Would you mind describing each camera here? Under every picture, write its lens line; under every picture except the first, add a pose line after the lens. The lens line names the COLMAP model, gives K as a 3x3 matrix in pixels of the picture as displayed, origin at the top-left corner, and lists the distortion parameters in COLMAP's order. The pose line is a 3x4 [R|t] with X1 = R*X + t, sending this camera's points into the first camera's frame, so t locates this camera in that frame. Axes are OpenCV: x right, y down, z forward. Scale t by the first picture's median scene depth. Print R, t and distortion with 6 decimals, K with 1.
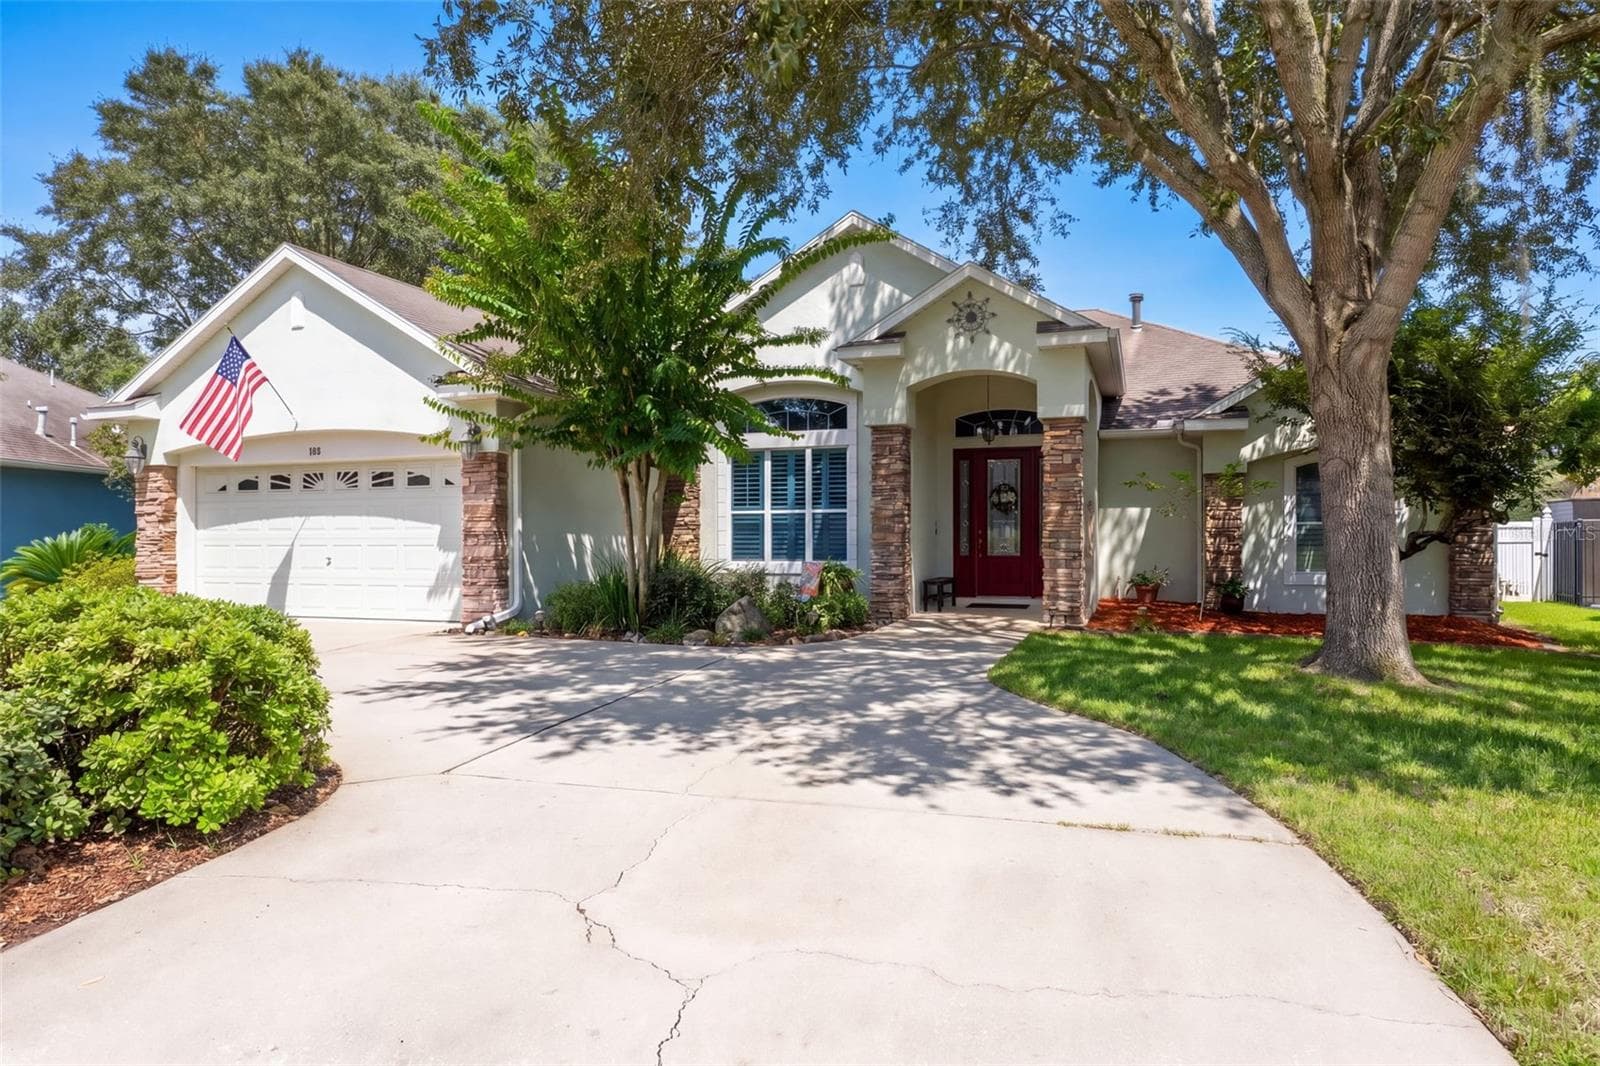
lens RADIAL K [[1088.3, 0, 800.0], [0, 1088.3, 533.0], [0, 0, 1]] dist [0.037722, 0.000055]
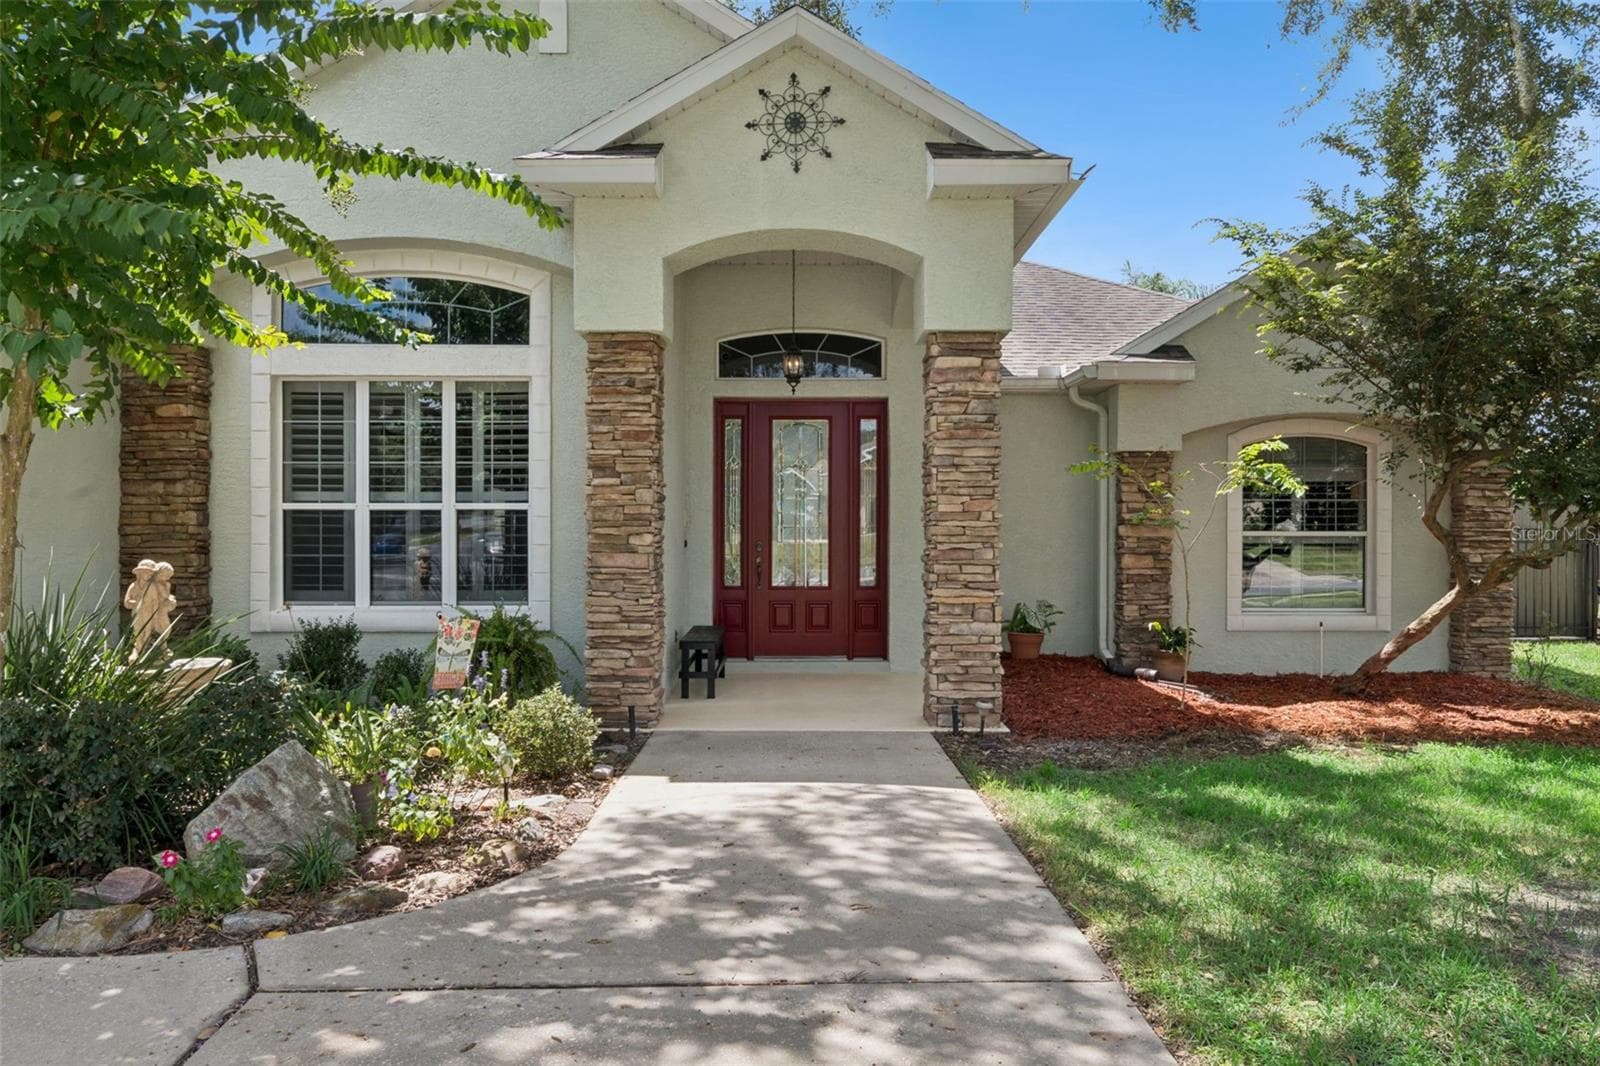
lens RADIAL K [[1088.3, 0, 800.0], [0, 1088.3, 533.0], [0, 0, 1]] dist [0.037722, 0.000055]
pose [[0.940347, 0.000091, 0.340217, -0.011529], [-0.002391, 0.999977, 0.006341, -0.010666], [-0.340208, -0.006776, 0.940326, 0.477600]]
